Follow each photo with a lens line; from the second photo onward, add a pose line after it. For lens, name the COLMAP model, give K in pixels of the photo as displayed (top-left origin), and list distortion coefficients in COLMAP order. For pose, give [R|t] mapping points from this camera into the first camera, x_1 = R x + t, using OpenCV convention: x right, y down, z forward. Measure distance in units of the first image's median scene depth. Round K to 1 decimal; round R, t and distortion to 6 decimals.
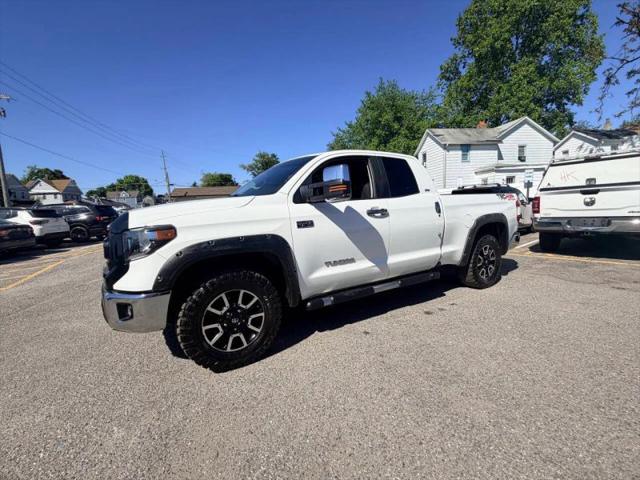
lens RADIAL K [[294.1, 0, 322.0], [0, 294.1, 241.9], [0, 0, 1]] dist [0.001078, -0.000730]
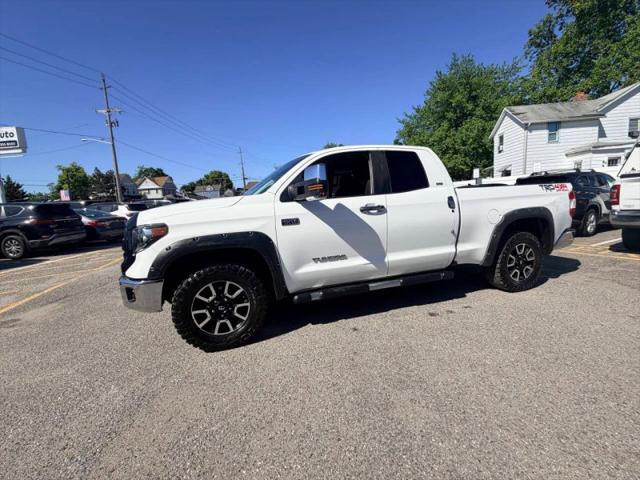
lens RADIAL K [[294.1, 0, 321.6], [0, 294.1, 242.7], [0, 0, 1]] dist [0.001078, -0.000730]
pose [[0.972902, 0.021422, -0.230225, 0.136852], [-0.013328, 0.999239, 0.036655, -0.012029], [0.230835, -0.032593, 0.972447, 0.001051]]
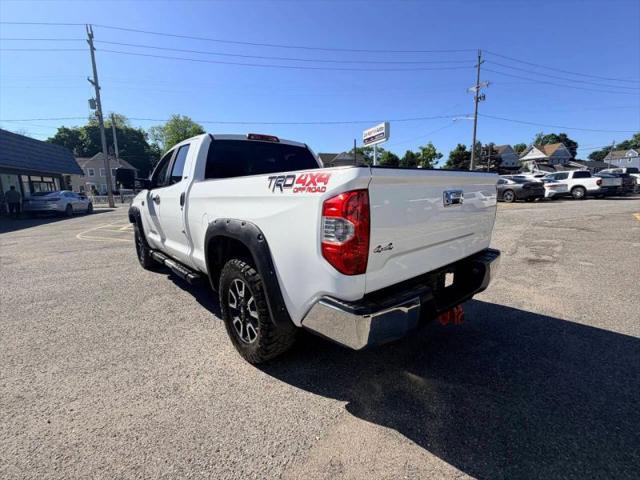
lens RADIAL K [[294.1, 0, 320.7], [0, 294.1, 242.6], [0, 0, 1]] dist [0.001078, -0.000730]
pose [[0.143427, 0.215705, -0.965868, 0.814806], [-0.093973, 0.974517, 0.203682, -0.129638], [0.985189, 0.061552, 0.160042, 0.807668]]
